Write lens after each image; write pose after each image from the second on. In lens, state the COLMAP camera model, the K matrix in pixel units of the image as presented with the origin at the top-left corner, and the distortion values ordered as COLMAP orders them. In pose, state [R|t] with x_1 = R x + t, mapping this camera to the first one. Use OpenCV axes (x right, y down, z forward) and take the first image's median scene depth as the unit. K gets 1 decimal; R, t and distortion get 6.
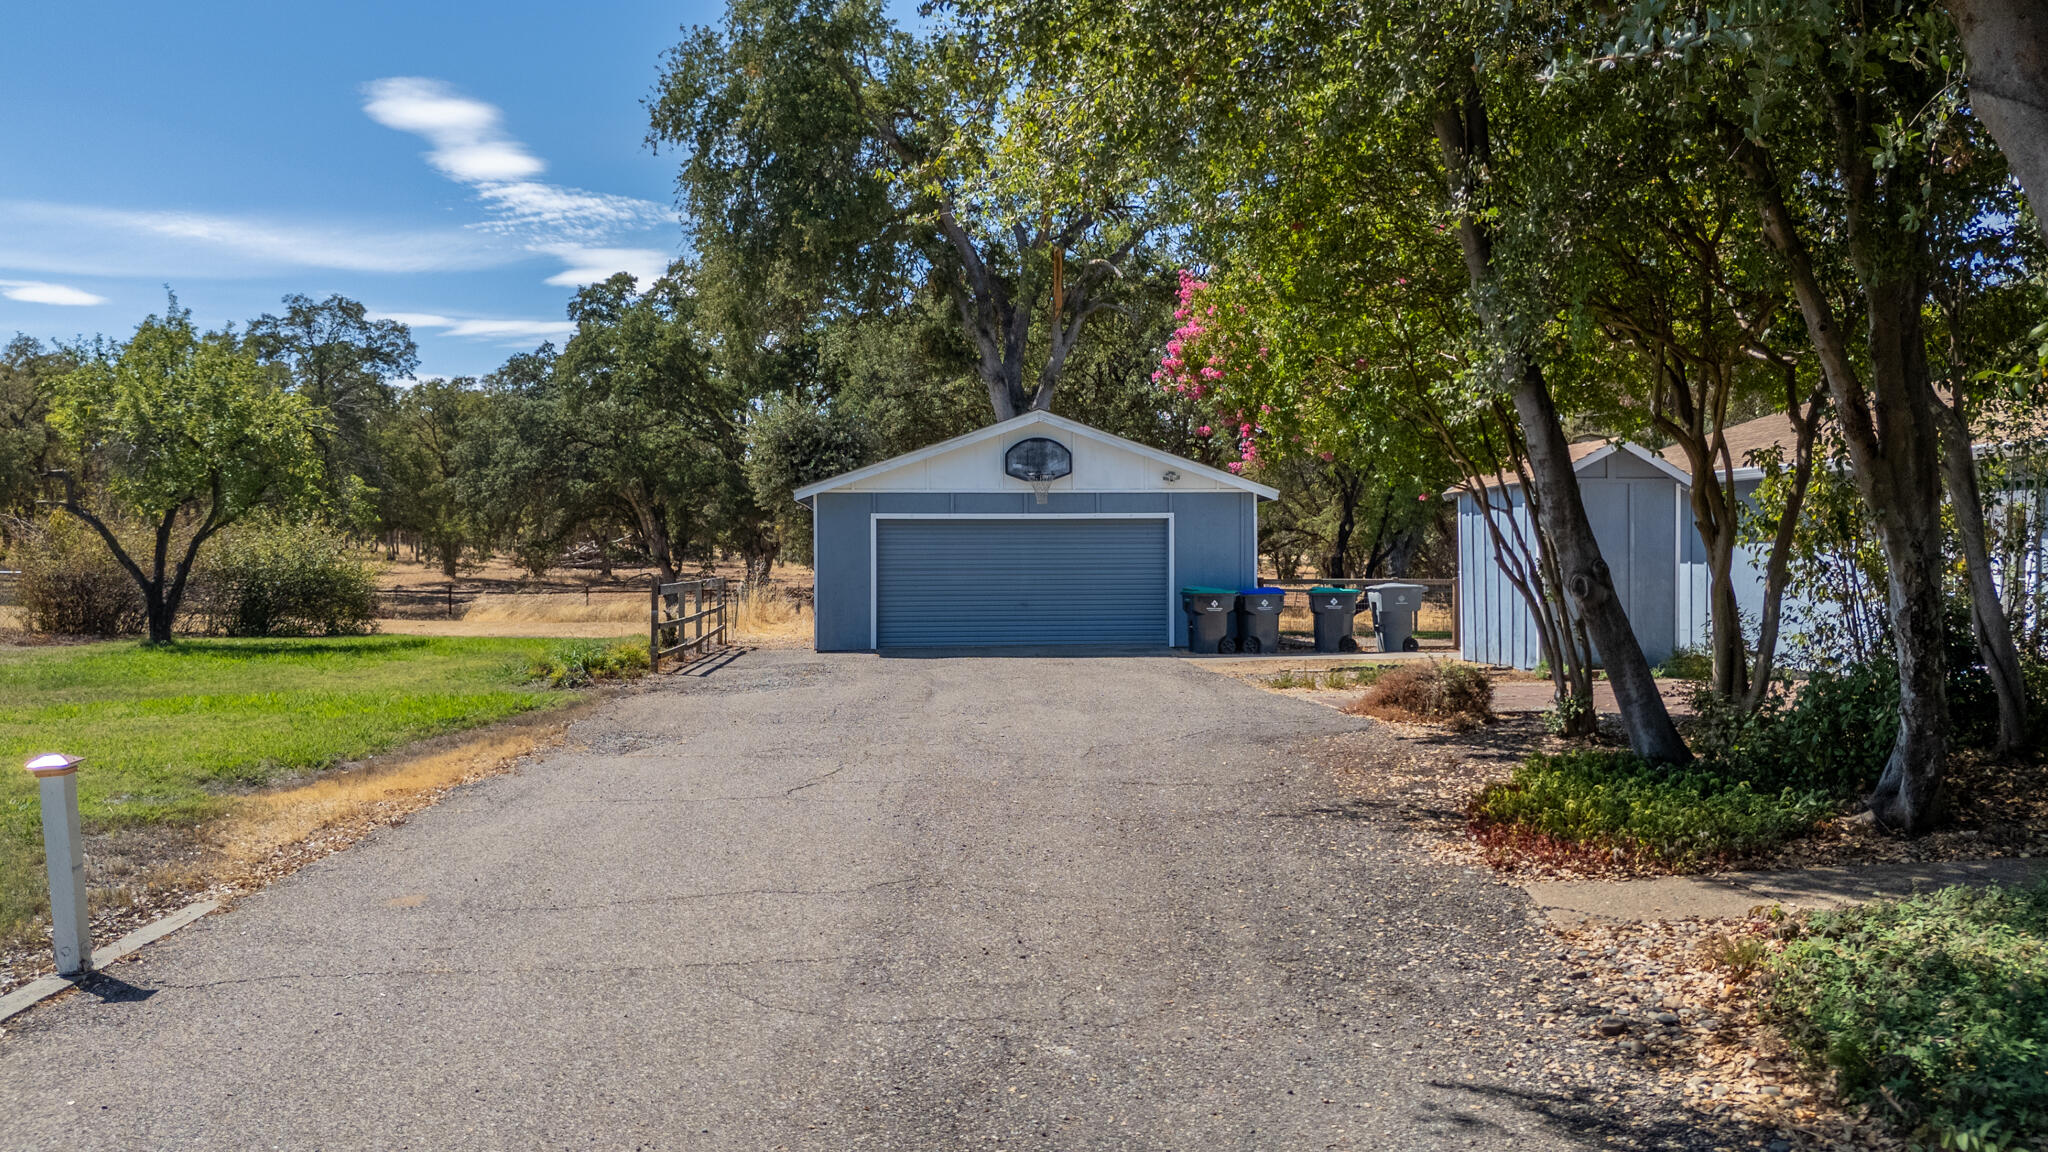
lens RADIAL K [[1527.2, 0, 1038.2], [0, 1527.2, 573.8], [0, 0, 1]] dist [0.062839, -0.067908]
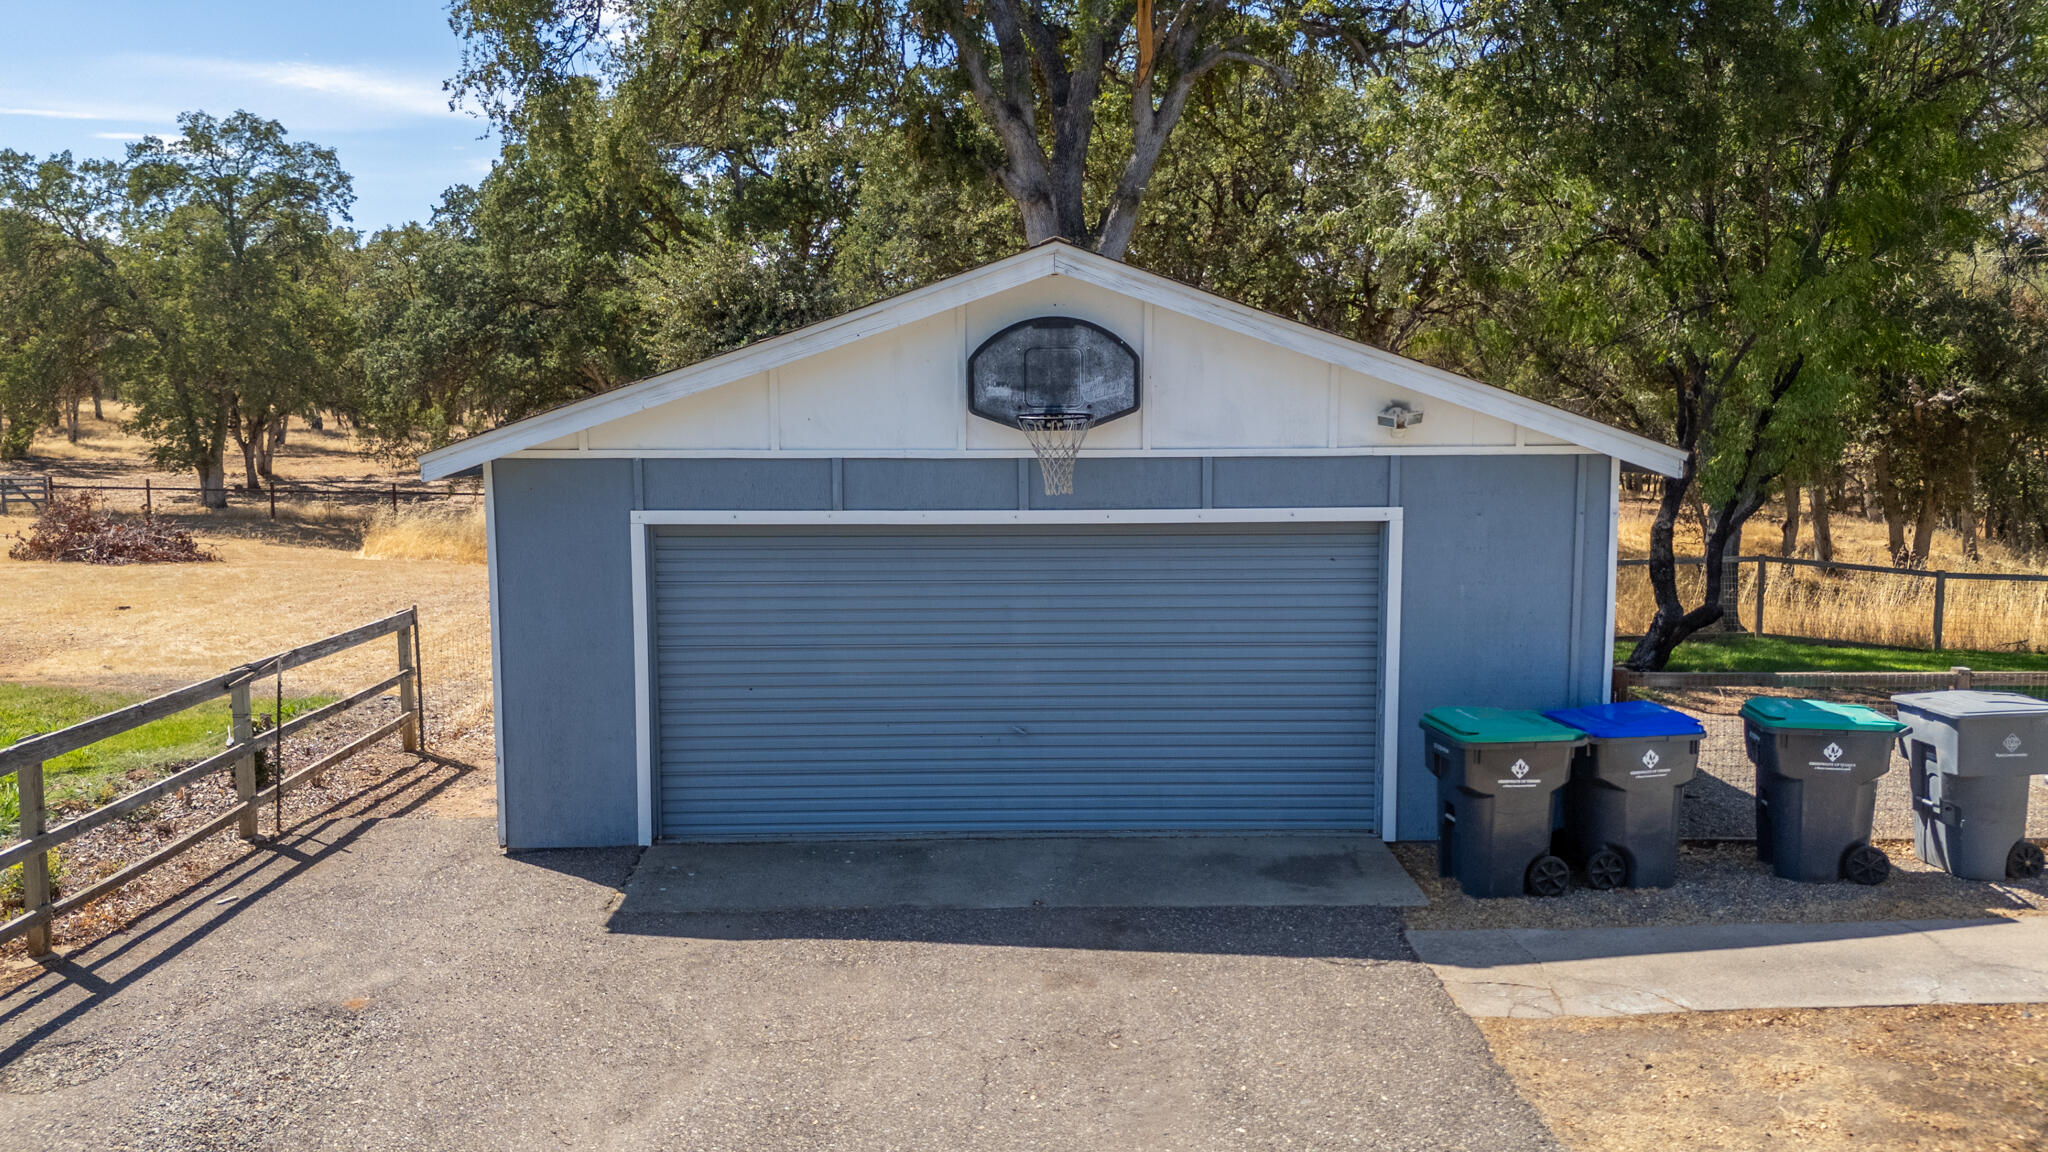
lens RADIAL K [[1527.2, 0, 1034.6], [0, 1527.2, 596.7], [0, 0, 1]] dist [0.062839, -0.067908]
pose [[0.997025, 0.010027, -0.076429, 0.019351], [-0.001543, 0.993901, 0.110261, -0.046570], [0.077069, -0.109815, 0.990960, 0.462220]]
